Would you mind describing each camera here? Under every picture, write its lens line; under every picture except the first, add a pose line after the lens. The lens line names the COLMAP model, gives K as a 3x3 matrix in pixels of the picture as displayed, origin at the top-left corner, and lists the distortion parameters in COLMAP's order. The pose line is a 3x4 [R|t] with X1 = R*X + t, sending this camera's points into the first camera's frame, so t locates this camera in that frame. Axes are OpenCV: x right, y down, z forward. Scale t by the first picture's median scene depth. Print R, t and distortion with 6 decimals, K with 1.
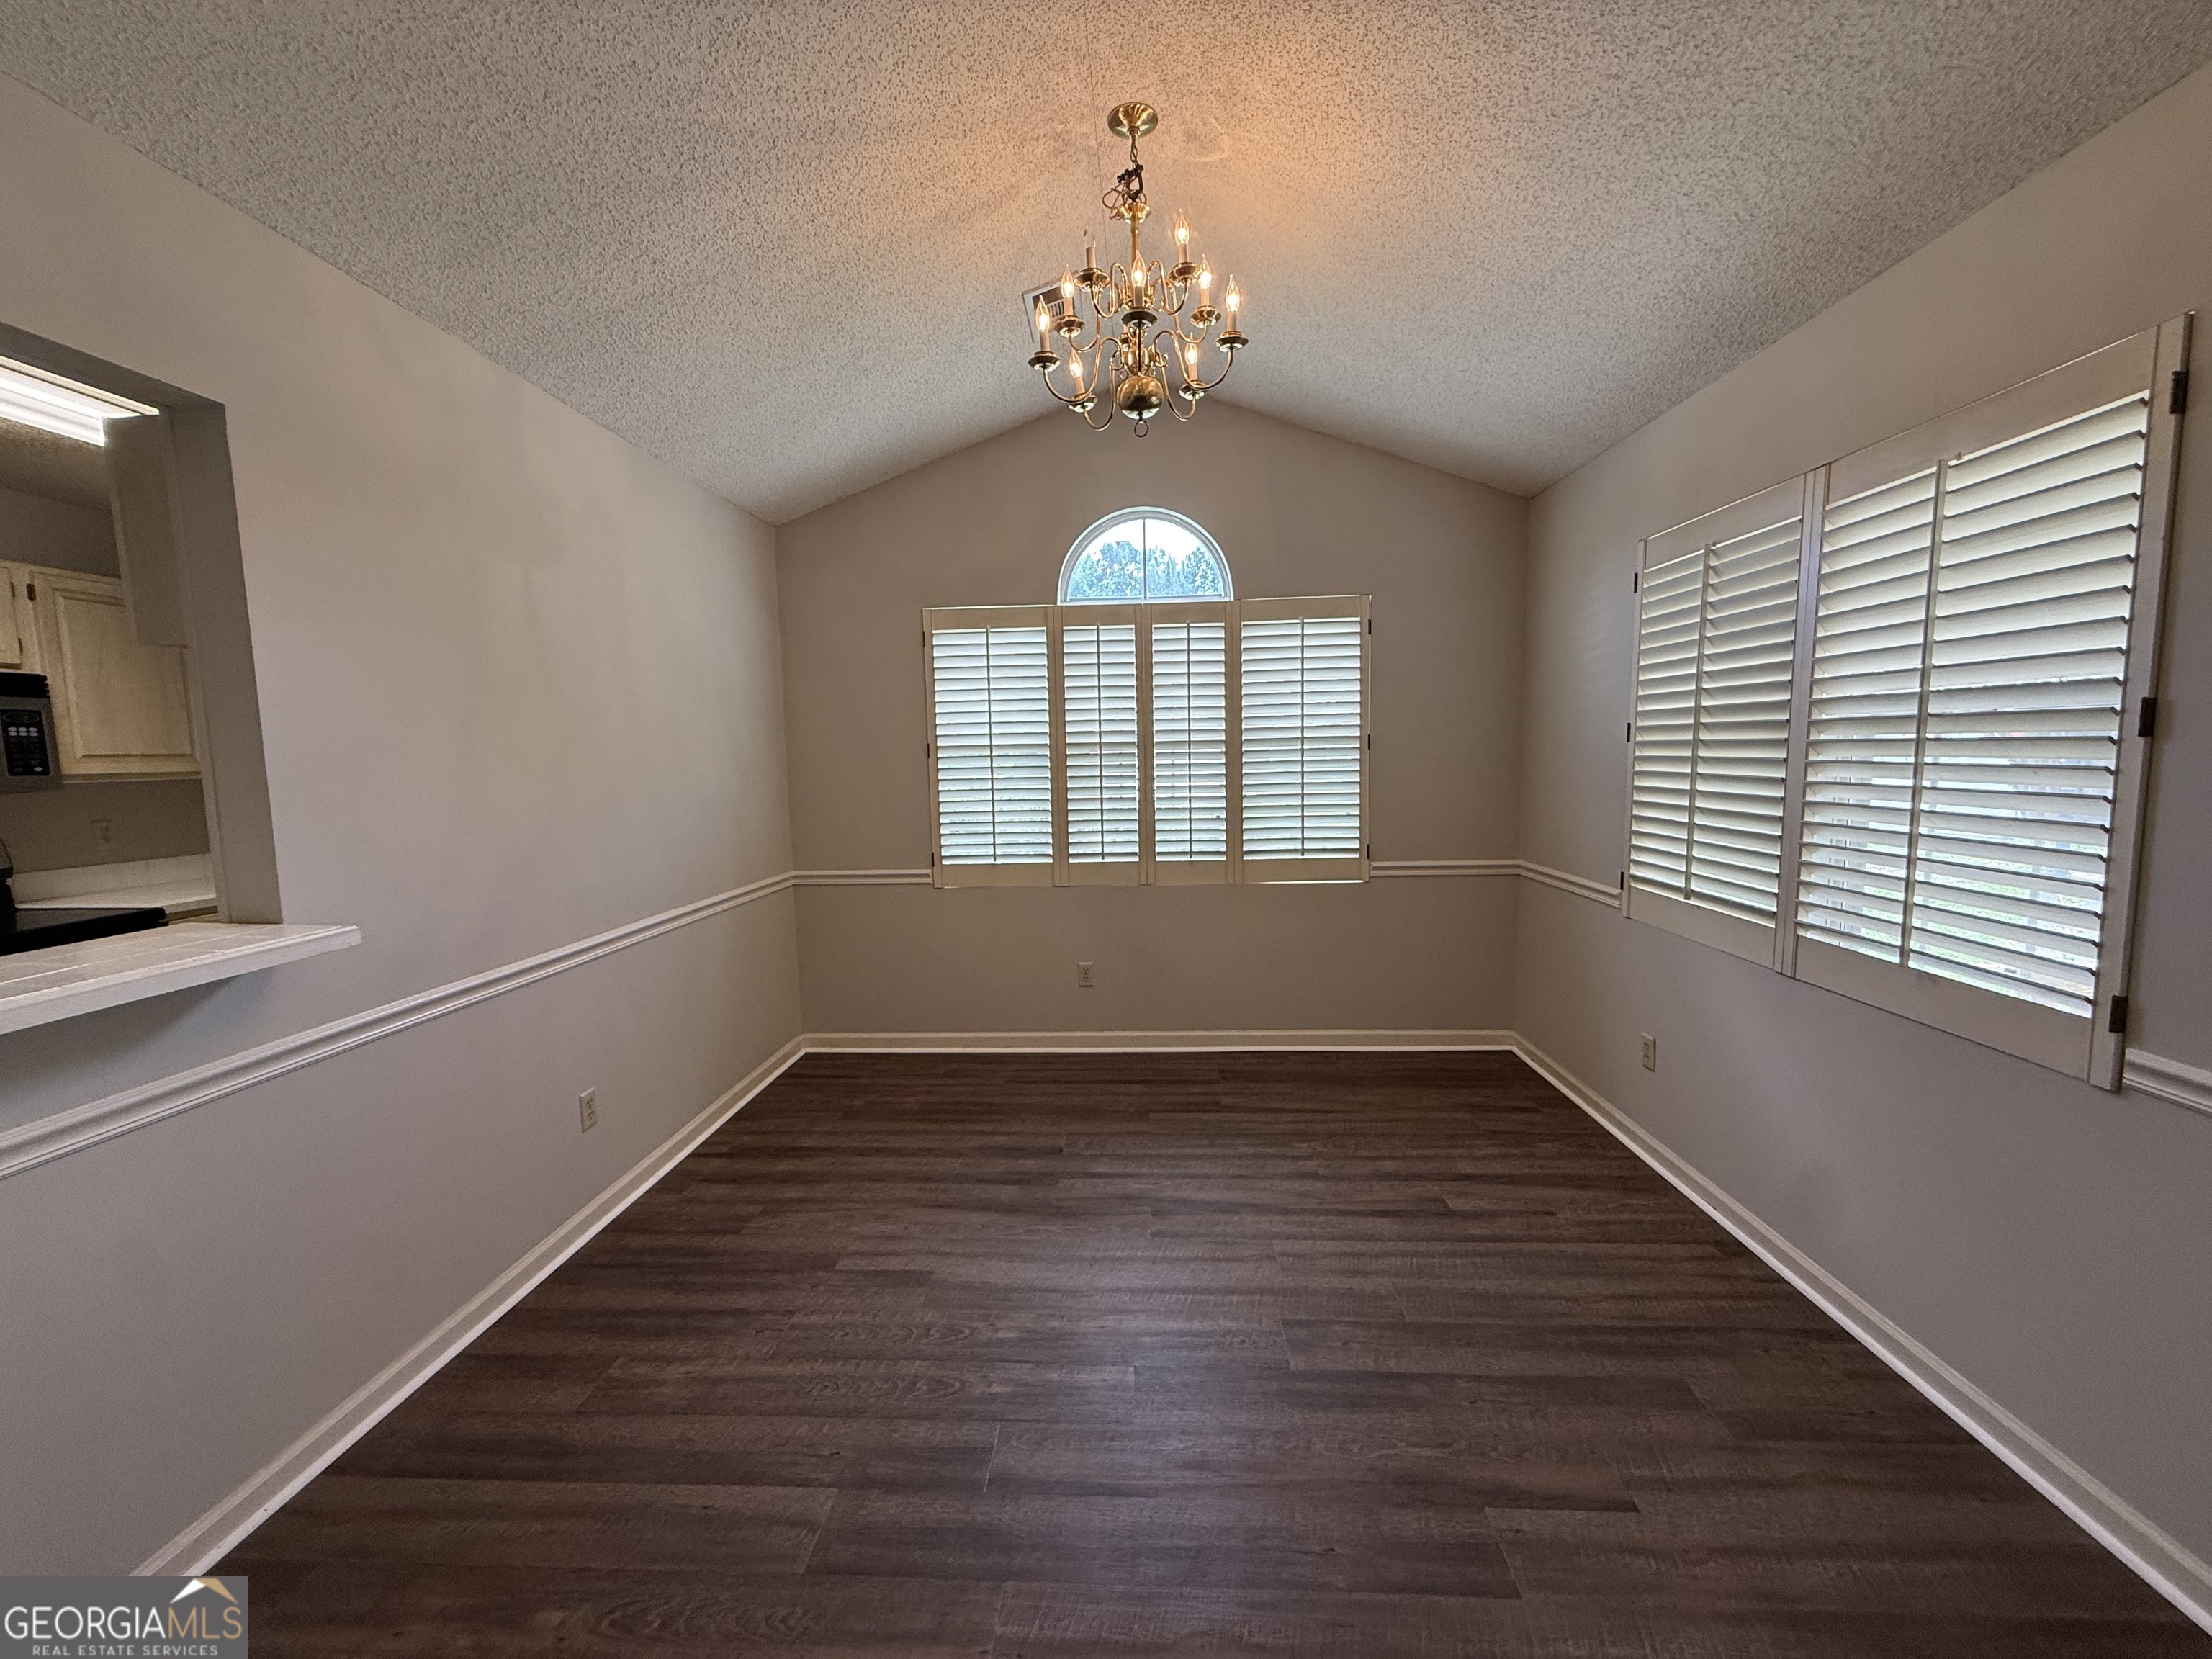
lens RADIAL K [[882.1, 0, 1106.8], [0, 882.1, 829.4], [0, 0, 1]] dist [0.000625, 0.000320]
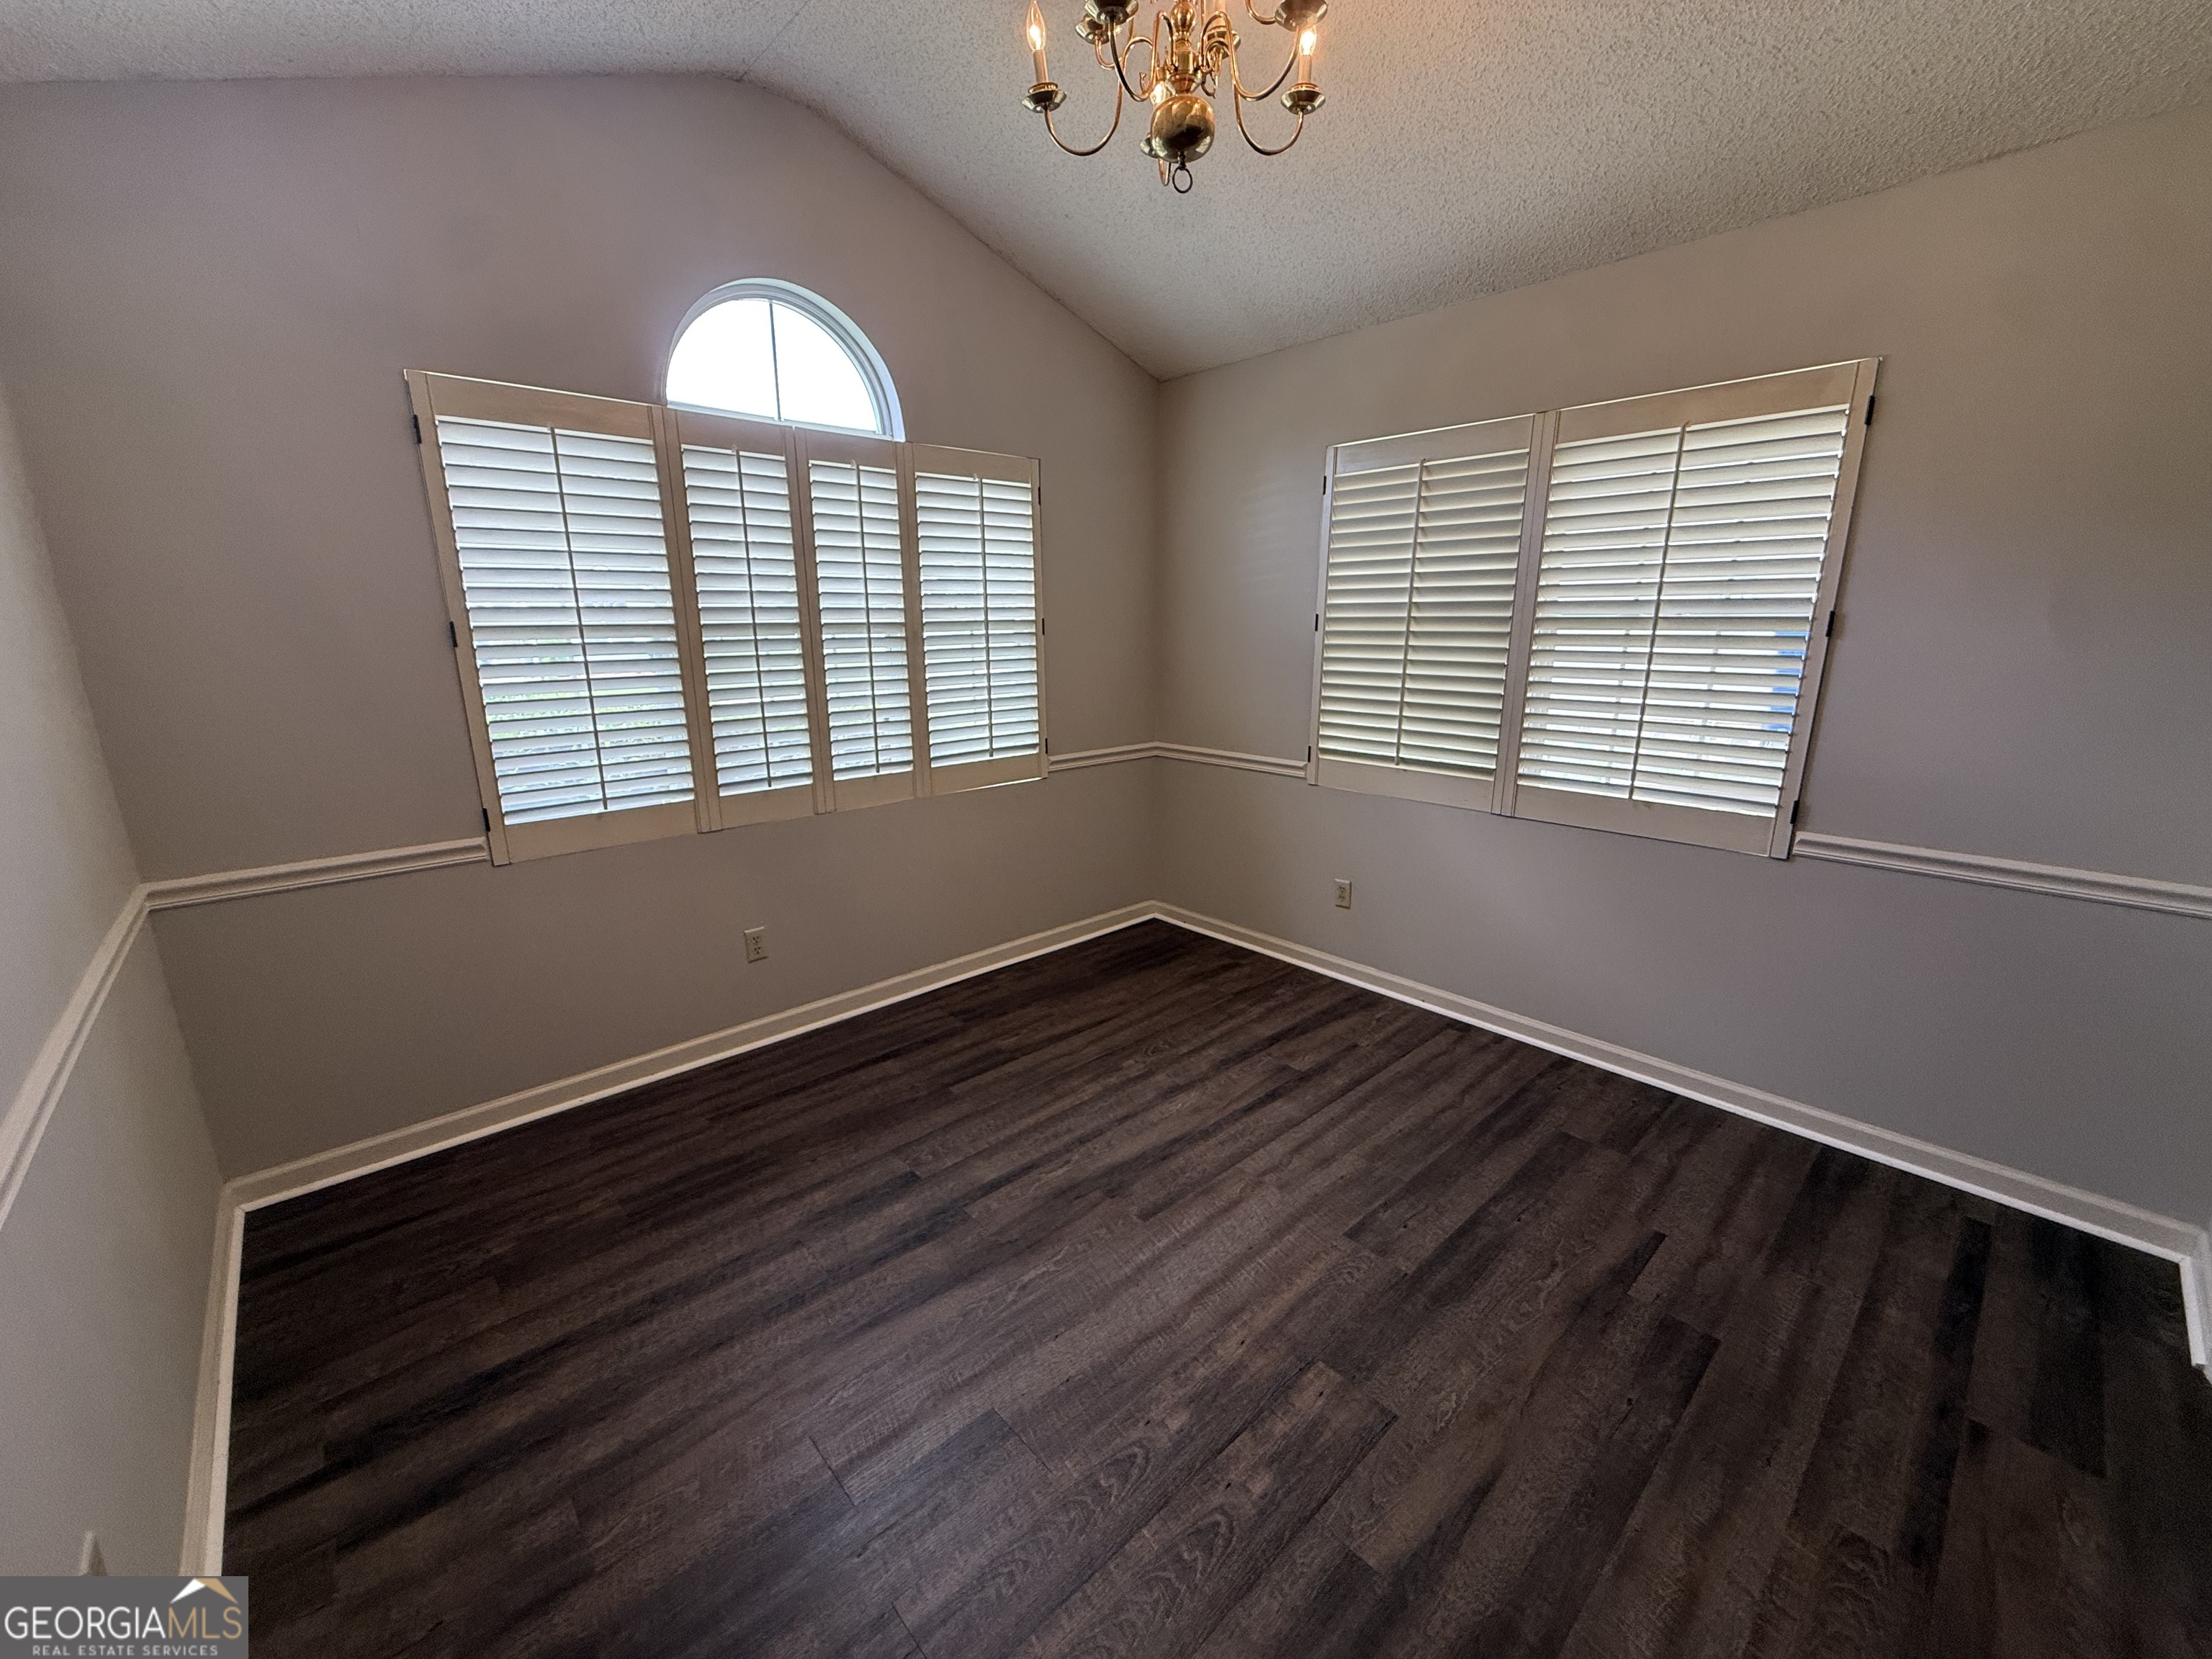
lens RADIAL K [[882.1, 0, 1102.2], [0, 882.1, 830.1], [0, 0, 1]] dist [0.000625, 0.000320]
pose [[0.701908, -0.150920, 0.696095, -0.437101], [0.055550, 0.985917, 0.157743, -0.041645], [-0.710098, -0.072053, 0.700406, 0.387449]]
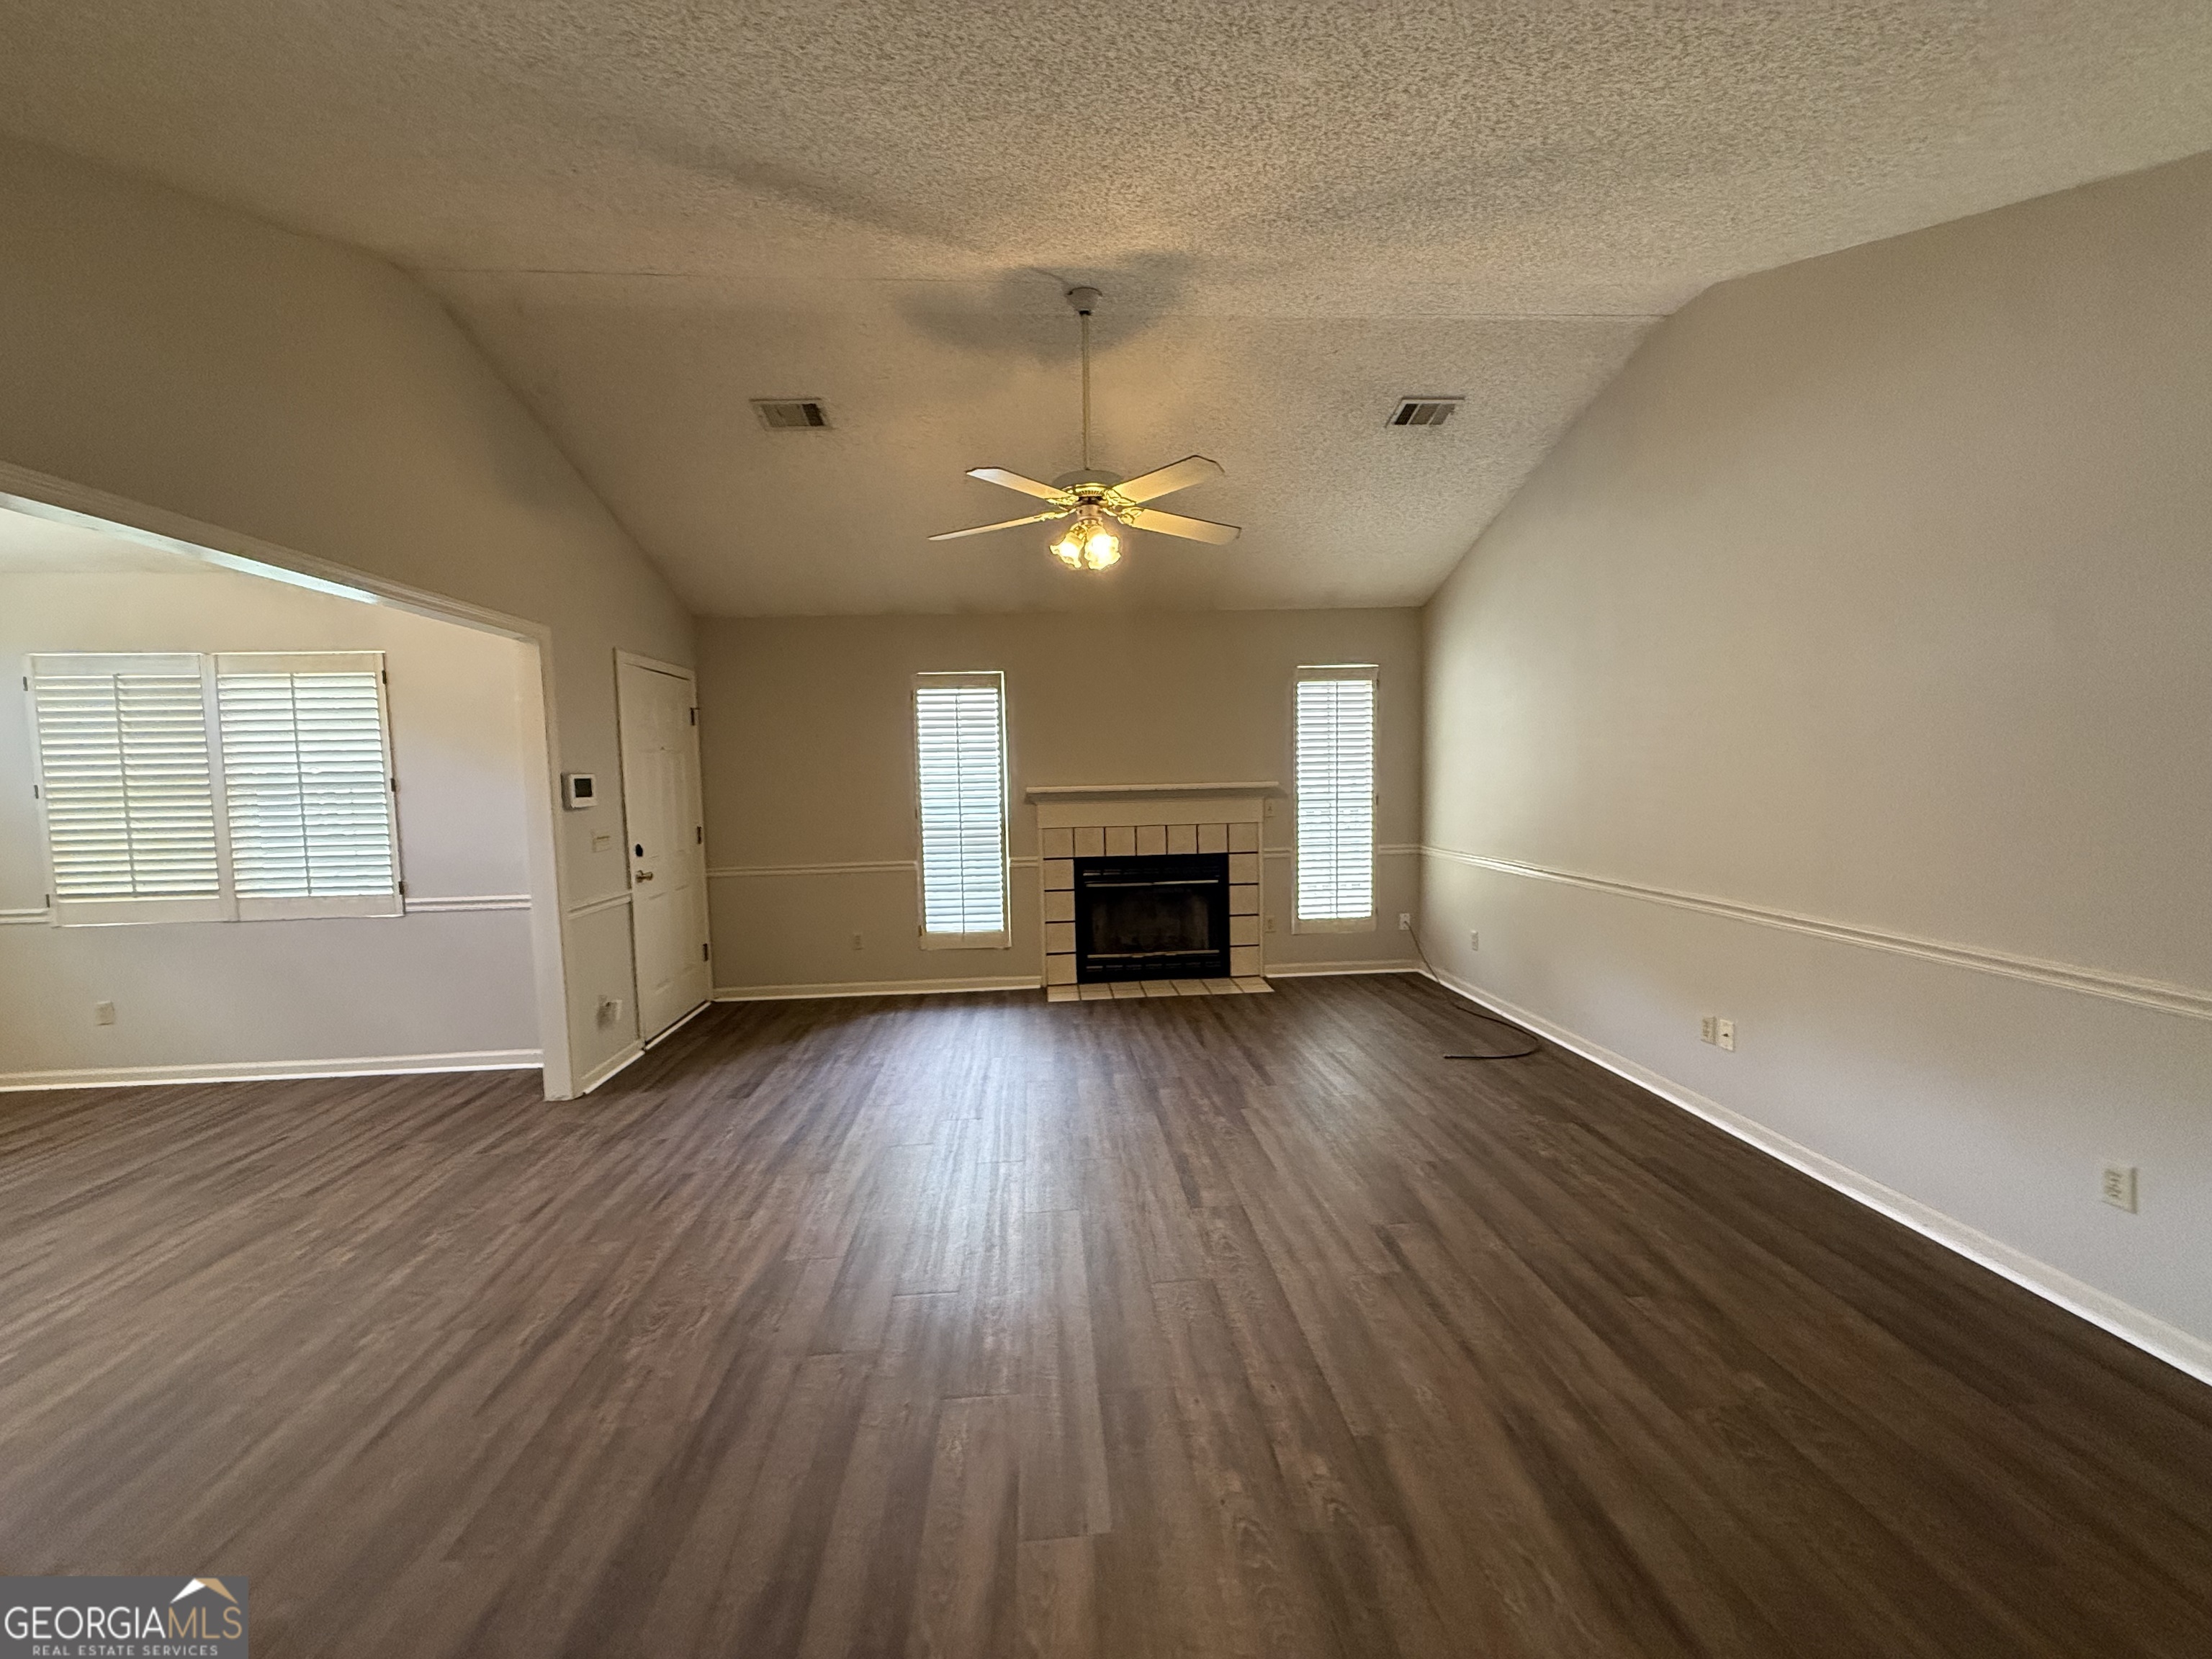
lens RADIAL K [[882.1, 0, 1106.4], [0, 882.1, 831.2], [0, 0, 1]] dist [0.000625, 0.000320]
pose [[-0.128314, -0.054918, 0.990212, -0.995246], [0.114635, 0.990952, 0.069814, 0.045126], [-0.985086, 0.122471, -0.120857, -0.469509]]
